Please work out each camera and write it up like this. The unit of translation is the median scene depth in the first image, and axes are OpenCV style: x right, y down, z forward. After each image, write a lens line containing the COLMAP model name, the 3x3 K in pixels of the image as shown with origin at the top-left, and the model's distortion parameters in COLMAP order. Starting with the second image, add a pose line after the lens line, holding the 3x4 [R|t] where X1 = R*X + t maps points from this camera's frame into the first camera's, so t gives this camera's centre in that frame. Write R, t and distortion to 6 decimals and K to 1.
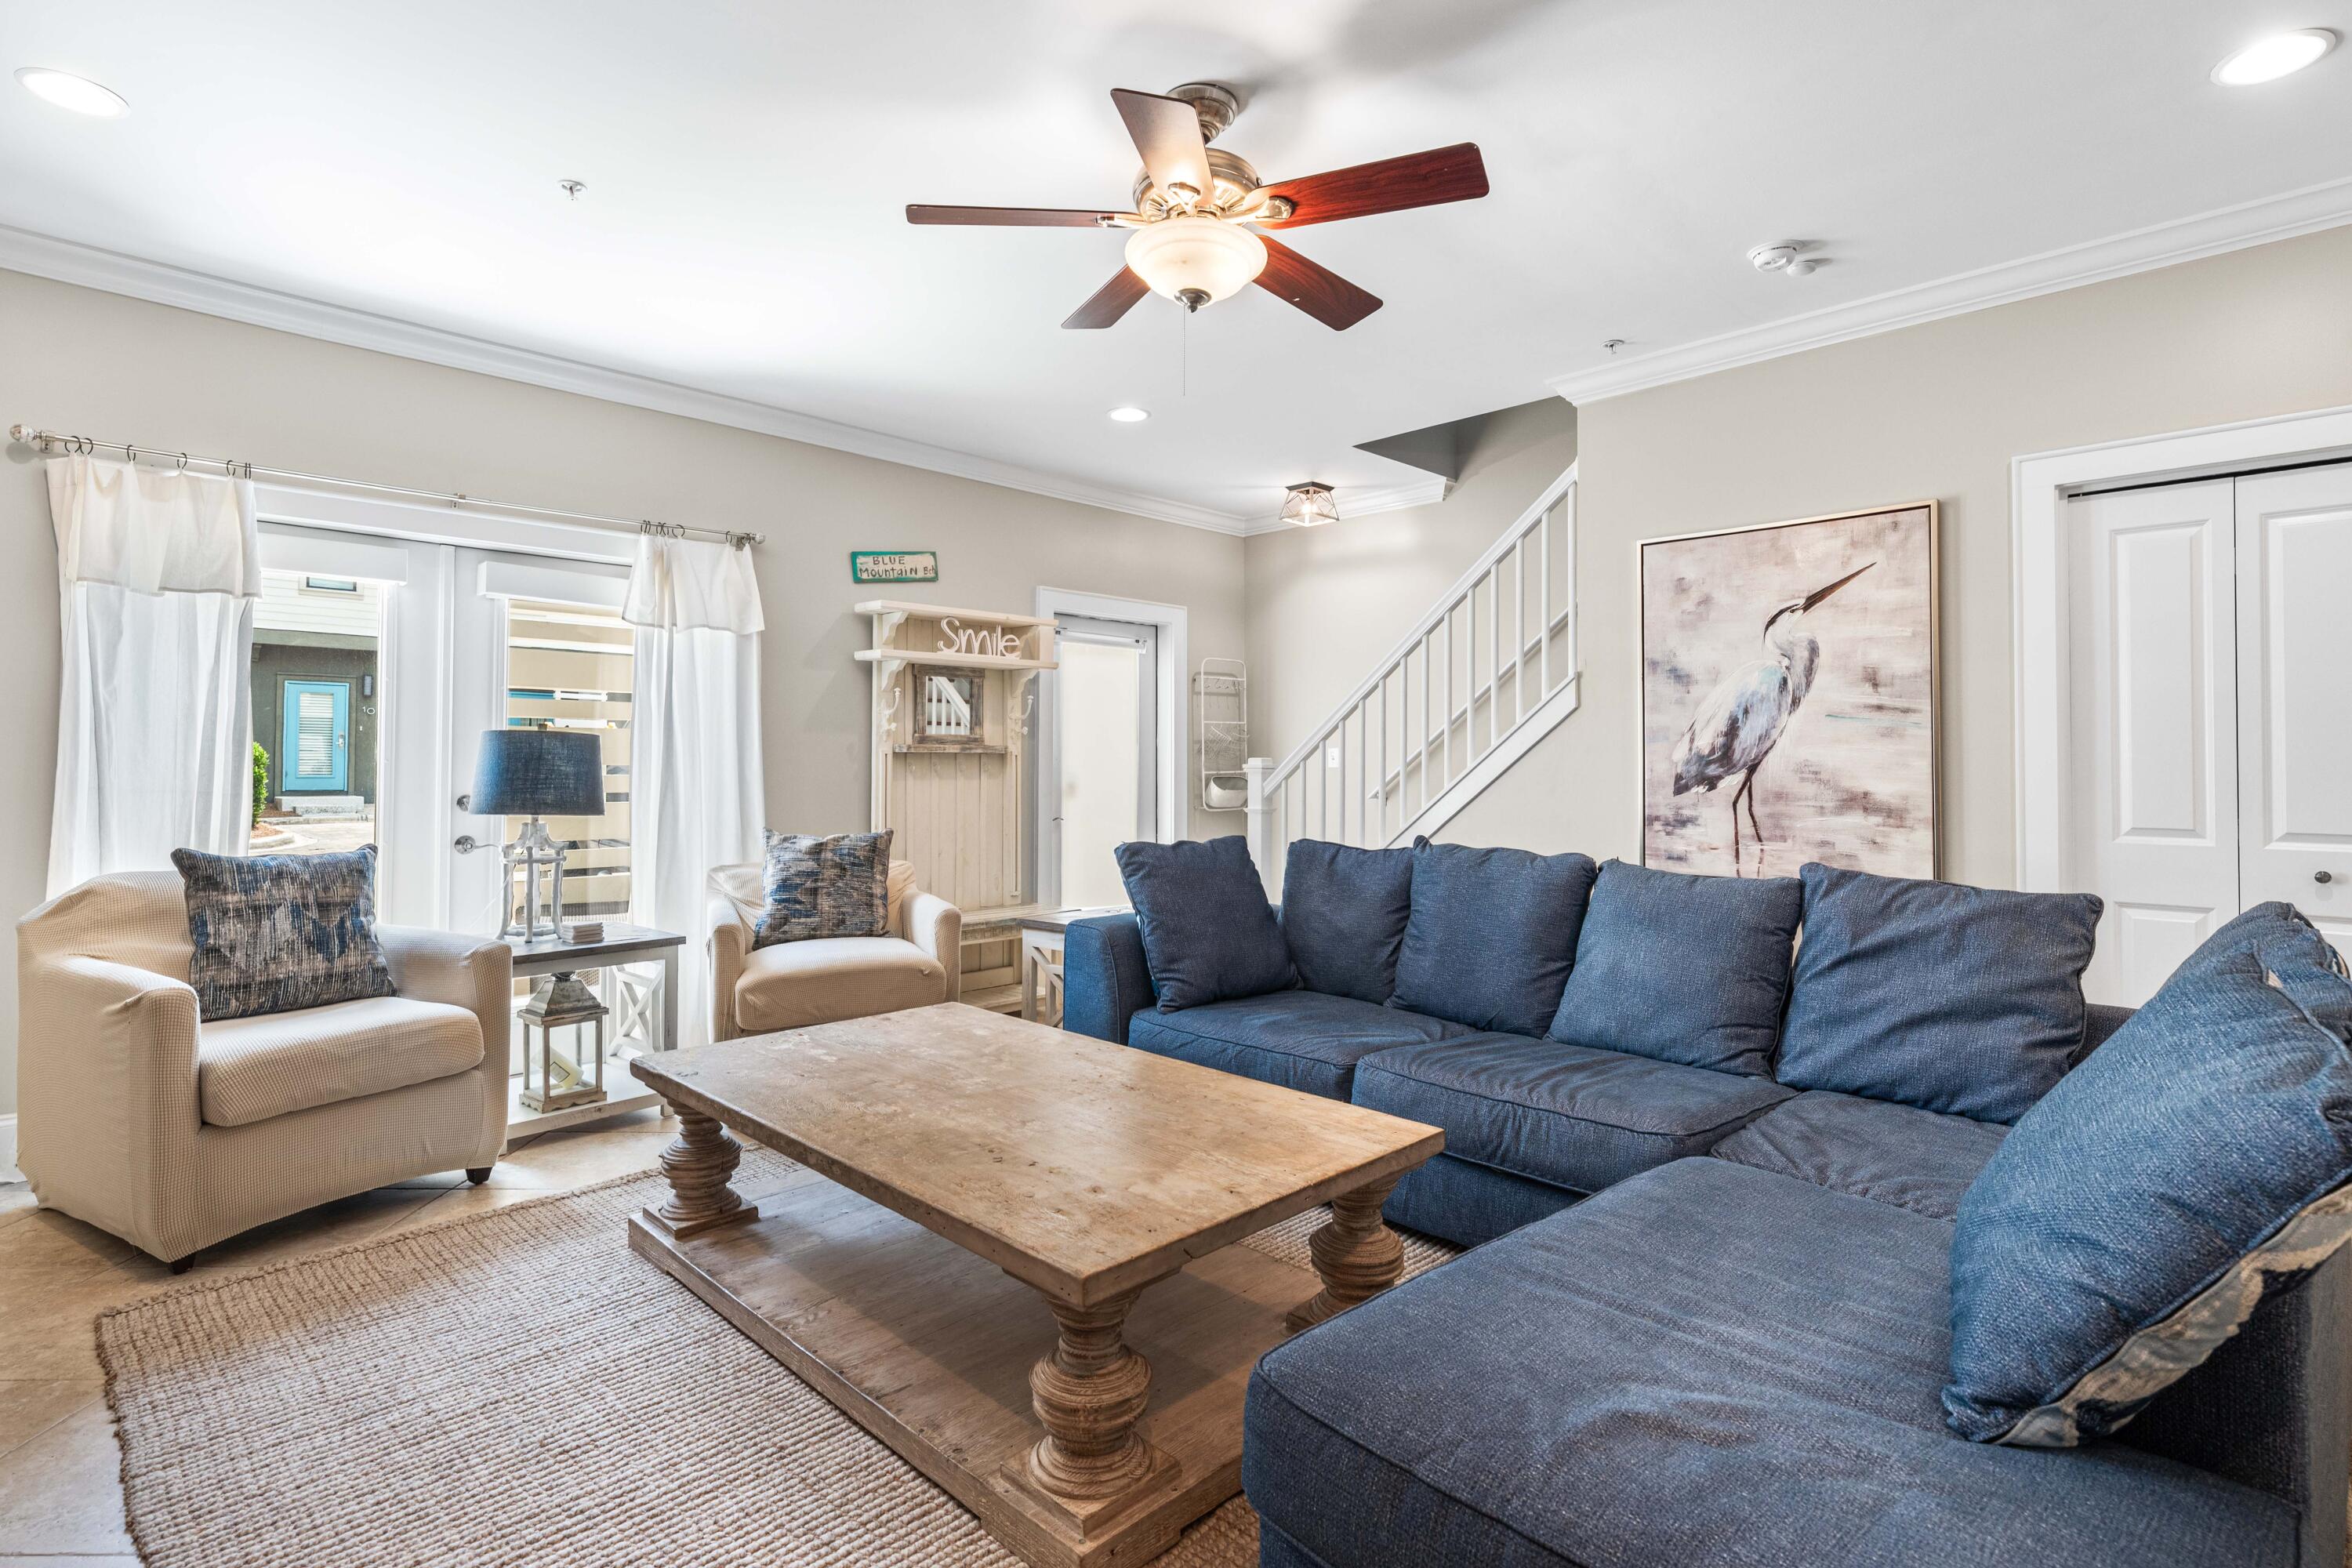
lens RADIAL K [[1139.1, 0, 1173.3], [0, 1139.1, 765.2], [0, 0, 1]] dist [-0.017392, -0.000090]
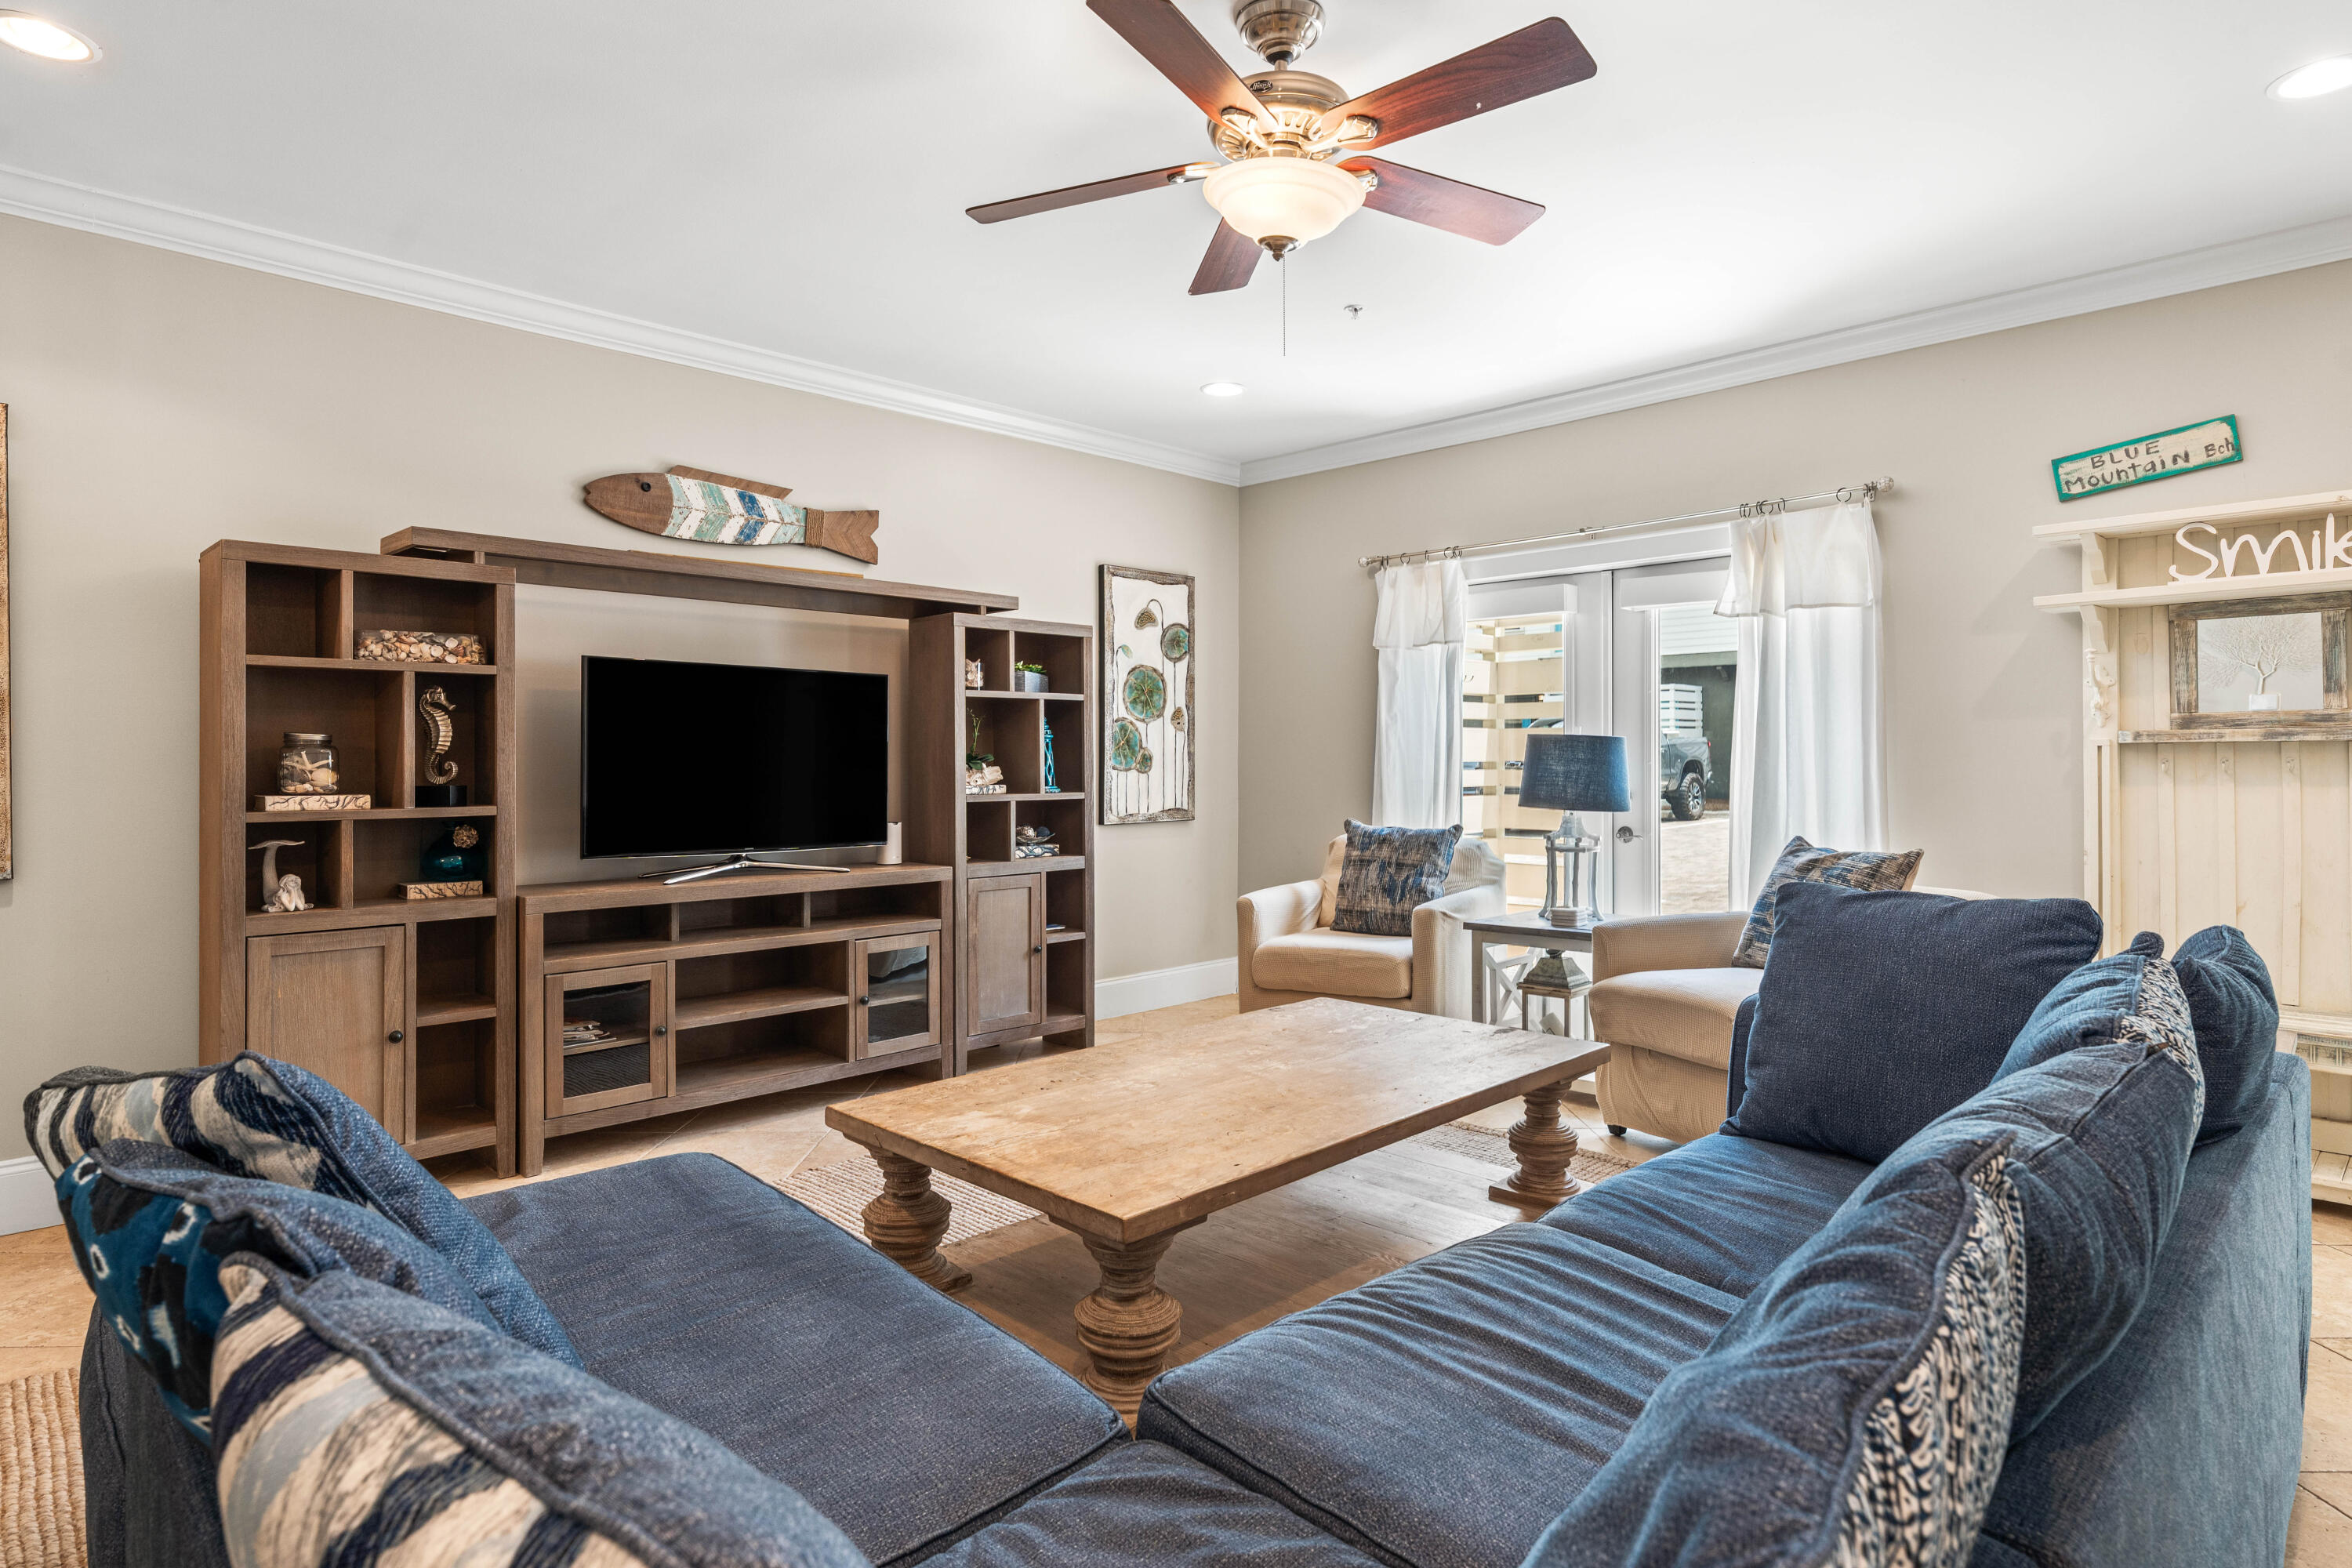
lens RADIAL K [[1236.8, 0, 1164.4], [0, 1236.8, 766.9], [0, 0, 1]] dist [-0.000908, -0.001000]
pose [[-0.010218, 0.007454, -0.999920, 0.533963], [0.008871, 0.999934, 0.007363, -0.007991], [0.999908, -0.008795, -0.010283, 0.489091]]
